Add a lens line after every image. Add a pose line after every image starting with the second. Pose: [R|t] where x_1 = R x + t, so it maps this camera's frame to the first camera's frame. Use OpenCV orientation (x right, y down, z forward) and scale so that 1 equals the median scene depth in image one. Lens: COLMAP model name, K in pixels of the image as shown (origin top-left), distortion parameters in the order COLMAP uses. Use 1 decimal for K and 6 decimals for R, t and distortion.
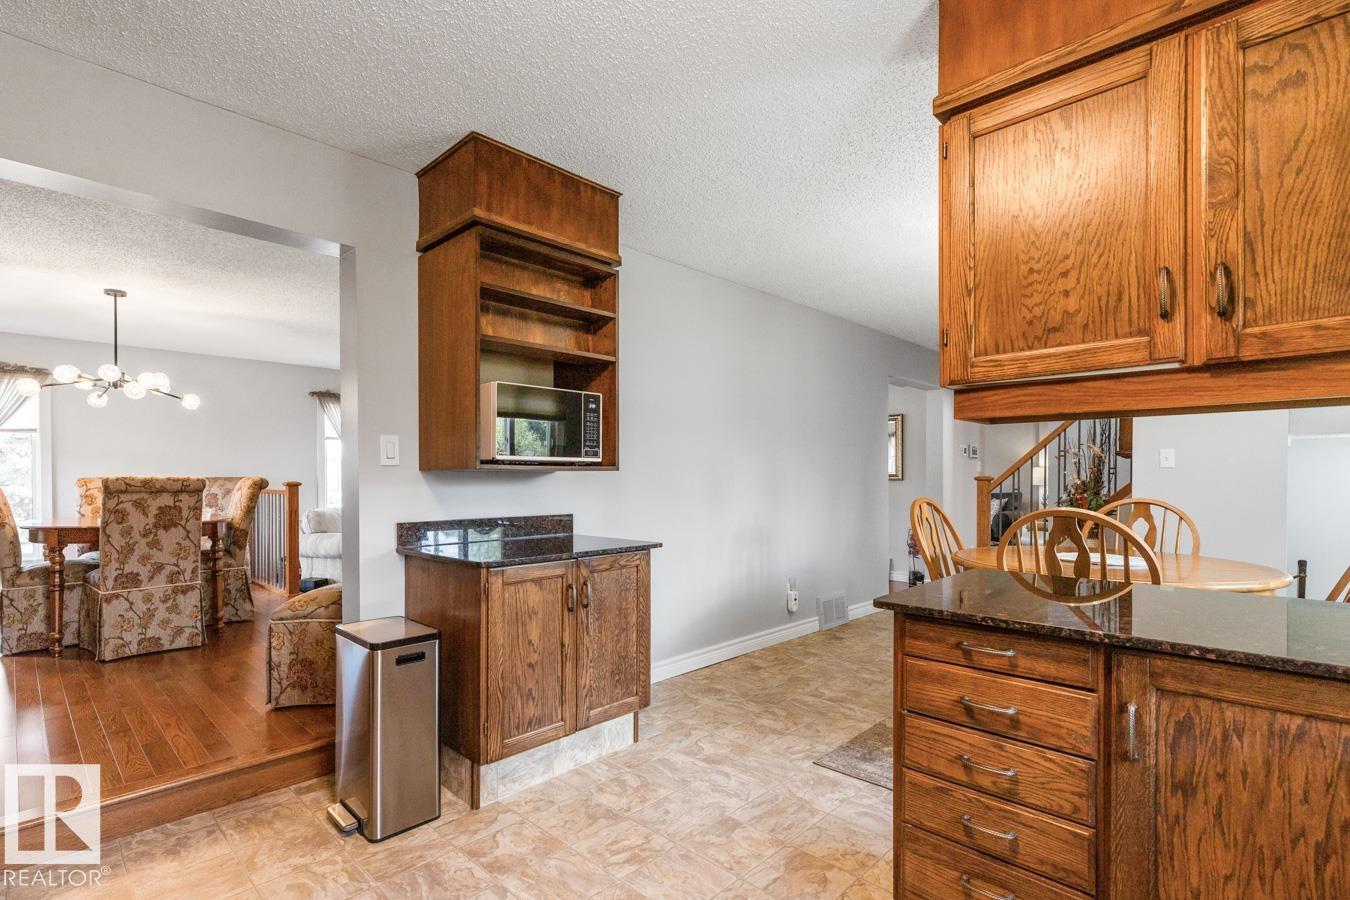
lens RADIAL K [[636.9, 0, 674.7], [0, 636.9, 480.6], [0, 0, 1]] dist [0.001771, -0.000172]
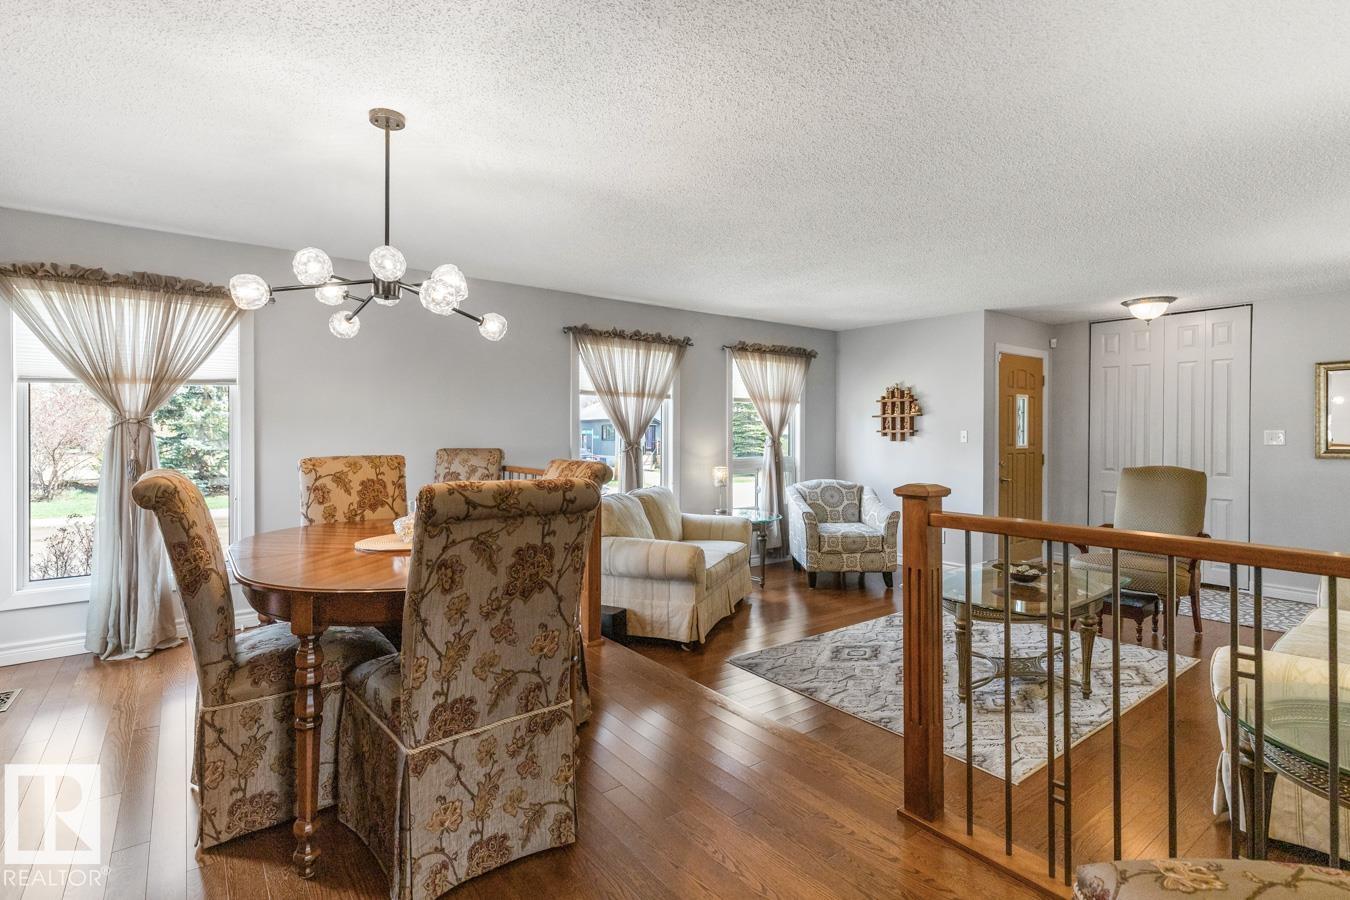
lens RADIAL K [[643.5, 0, 671.9], [0, 643.5, 434.2], [0, 0, 1]] dist [0.002020, -0.000104]
pose [[0.987485, 0.008298, -0.157492, -0.625239], [-0.008356, 0.999965, 0.000290, -0.038058], [0.157489, 0.001029, 0.987520, 0.571355]]
